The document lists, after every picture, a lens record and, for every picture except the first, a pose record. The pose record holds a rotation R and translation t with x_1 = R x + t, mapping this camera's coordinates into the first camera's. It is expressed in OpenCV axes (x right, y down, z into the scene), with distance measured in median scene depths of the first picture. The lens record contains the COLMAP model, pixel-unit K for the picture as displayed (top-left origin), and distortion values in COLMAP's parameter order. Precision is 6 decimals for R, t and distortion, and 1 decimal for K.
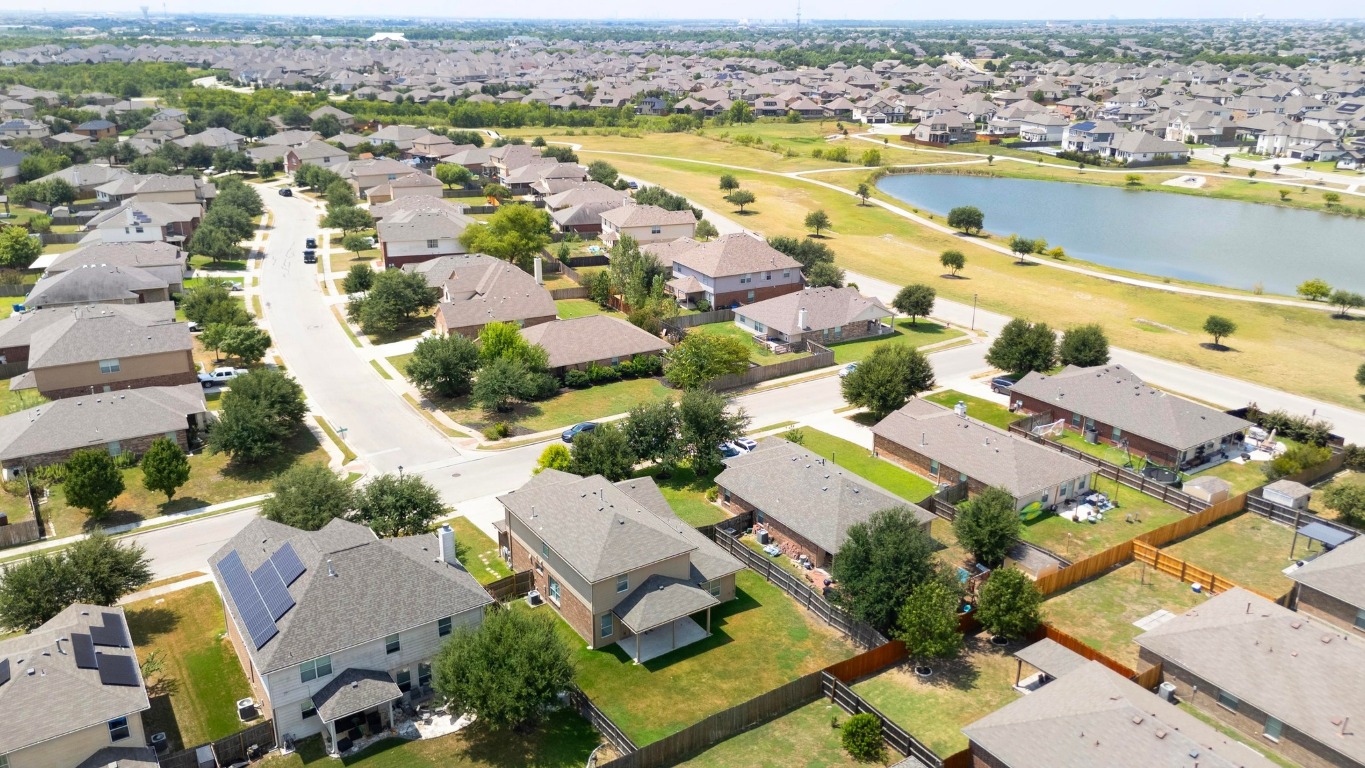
lens RADIAL K [[1005.5, 0, 682.5], [0, 1005.5, 384.0], [0, 0, 1]] dist [0.006604, 0.000588]
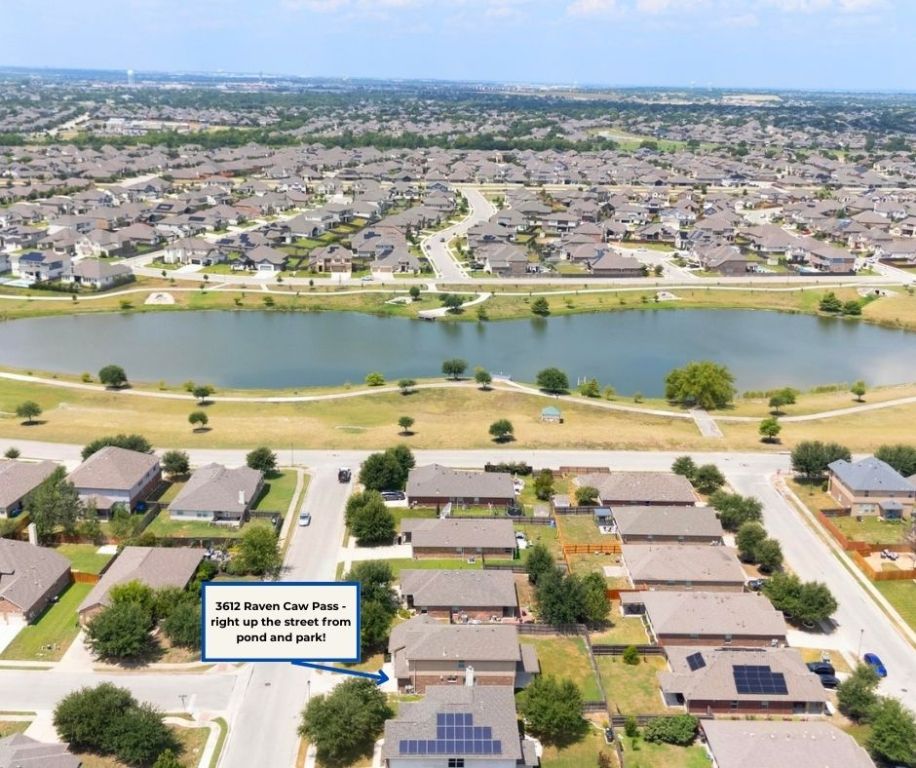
lens RADIAL K [[988.7, 0, 458.0], [0, 988.7, 384.0], [0, 0, 1]] dist [0.003428, 0.004432]
pose [[0.535996, -0.238217, 0.809914, -0.346672], [0.269388, 0.957471, 0.103339, -0.120403], [-0.800086, 0.162792, 0.577374, -0.028197]]
